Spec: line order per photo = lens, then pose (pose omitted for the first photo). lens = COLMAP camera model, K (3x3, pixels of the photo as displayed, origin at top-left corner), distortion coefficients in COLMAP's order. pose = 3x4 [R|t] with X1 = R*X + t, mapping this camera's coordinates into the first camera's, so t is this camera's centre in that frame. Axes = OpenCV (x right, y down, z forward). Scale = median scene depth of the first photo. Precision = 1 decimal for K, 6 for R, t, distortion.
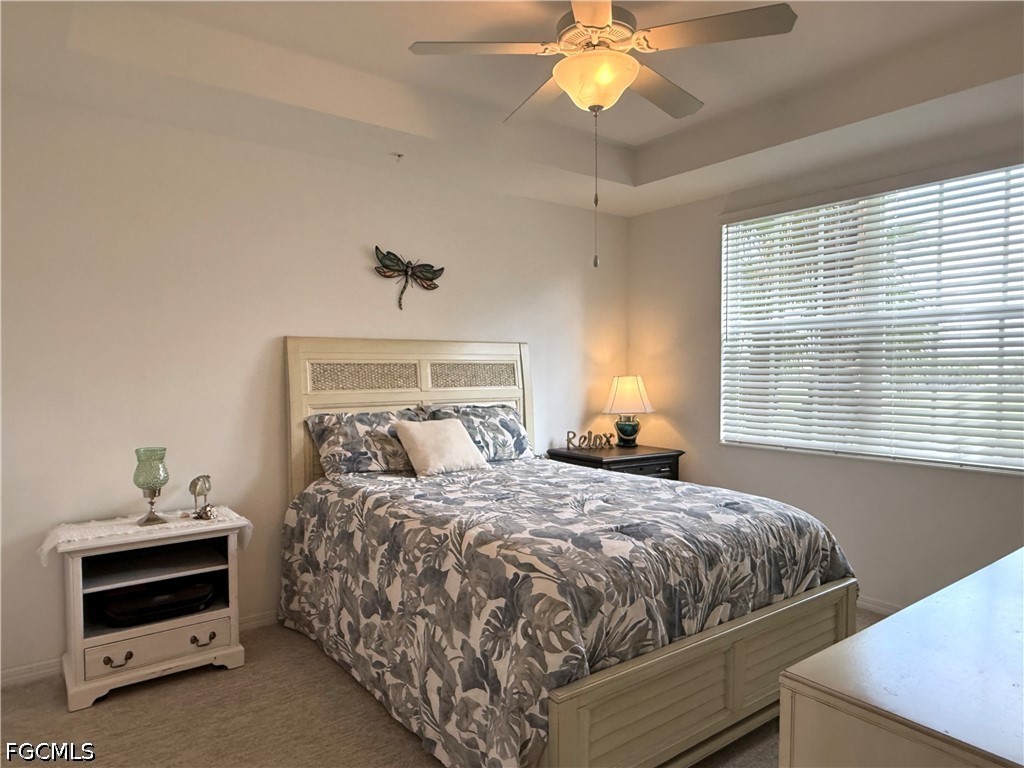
lens RADIAL K [[651.6, 0, 513.2], [0, 651.6, 384.6], [0, 0, 1]] dist [0.005634, 0.000381]
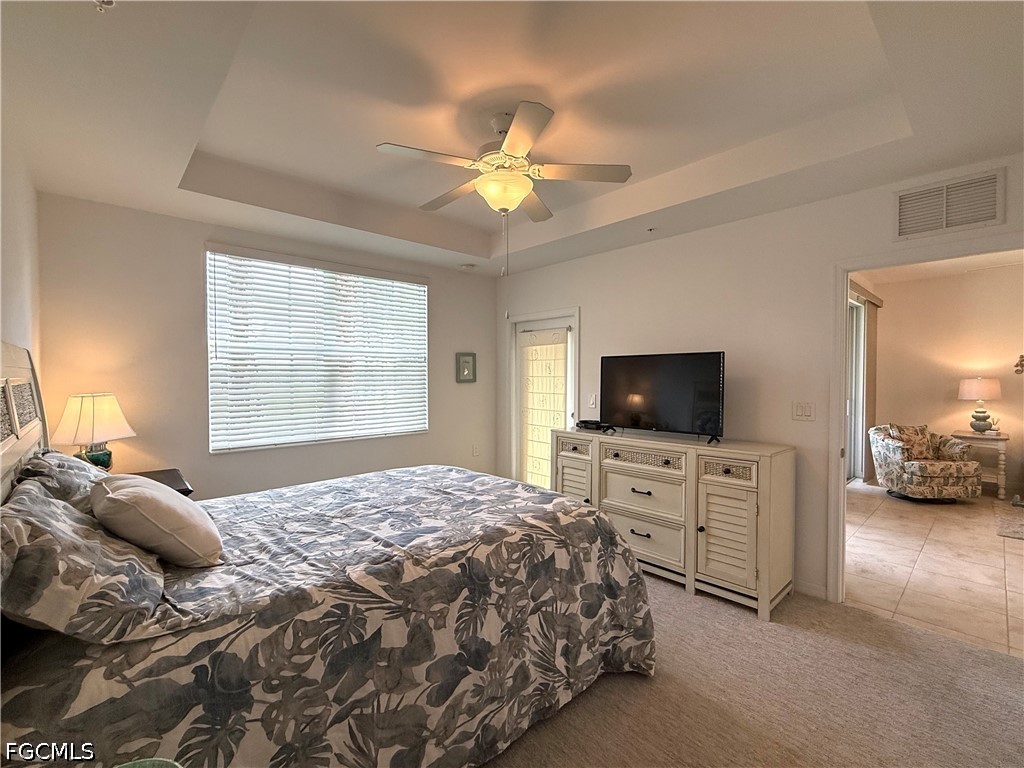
lens RADIAL K [[452.1, 0, 513.6], [0, 452.1, 381.4], [0, 0, 1]] dist [-0.001968, -0.000053]
pose [[-0.108543, -0.011435, 0.994026, -0.796599], [0.021587, 0.999671, 0.013857, -0.047806], [-0.993857, 0.022963, -0.108261, 0.976141]]
